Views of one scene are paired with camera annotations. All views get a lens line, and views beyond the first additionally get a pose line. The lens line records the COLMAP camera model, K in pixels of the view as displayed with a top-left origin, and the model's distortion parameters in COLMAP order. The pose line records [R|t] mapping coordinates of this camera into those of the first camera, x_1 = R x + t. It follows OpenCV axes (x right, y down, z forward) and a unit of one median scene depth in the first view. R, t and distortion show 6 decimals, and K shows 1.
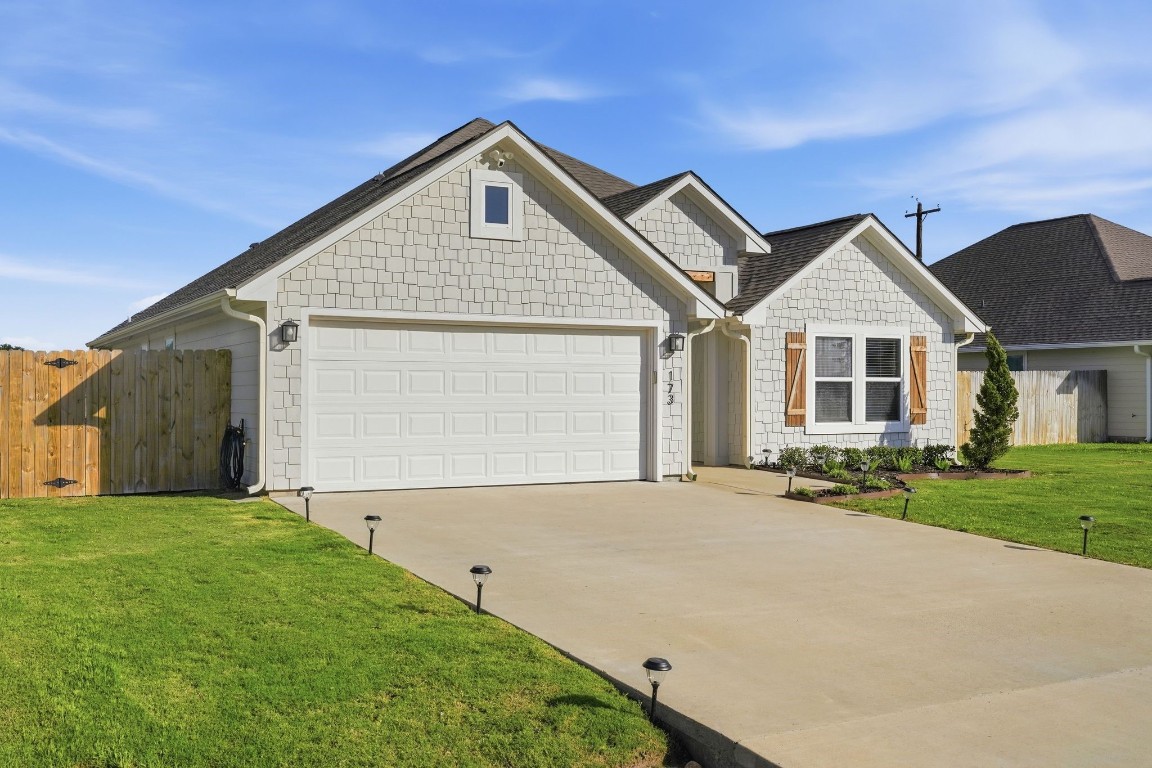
lens RADIAL K [[1186.6, 0, 577.0], [0, 1186.6, 407.6], [0, 0, 1]] dist [0.003831, 0.004451]
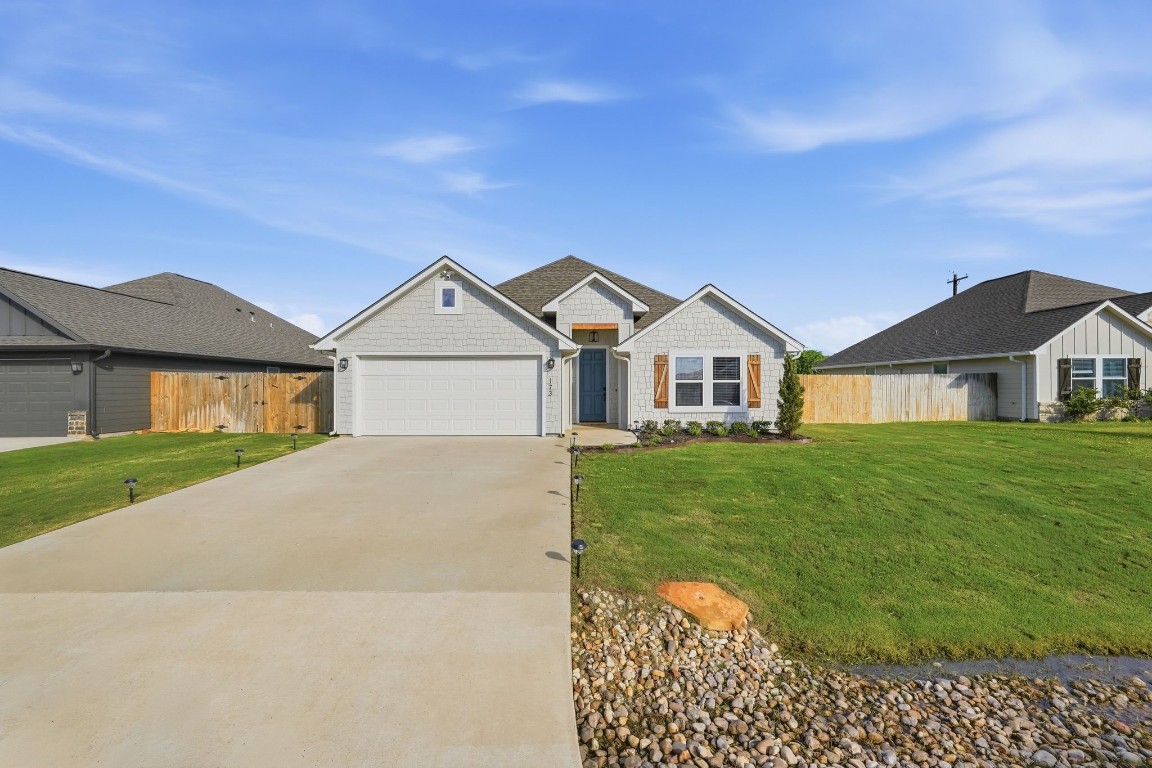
lens RADIAL K [[517.2, 0, 576.6], [0, 517.2, 392.4], [0, 0, 1]] dist [-0.002471, 0.000181]
pose [[0.879868, 0.002564, -0.475212, 0.440972], [-0.002977, 0.999996, -0.000117, -0.007428], [0.475210, 0.001518, 0.879871, 0.262578]]
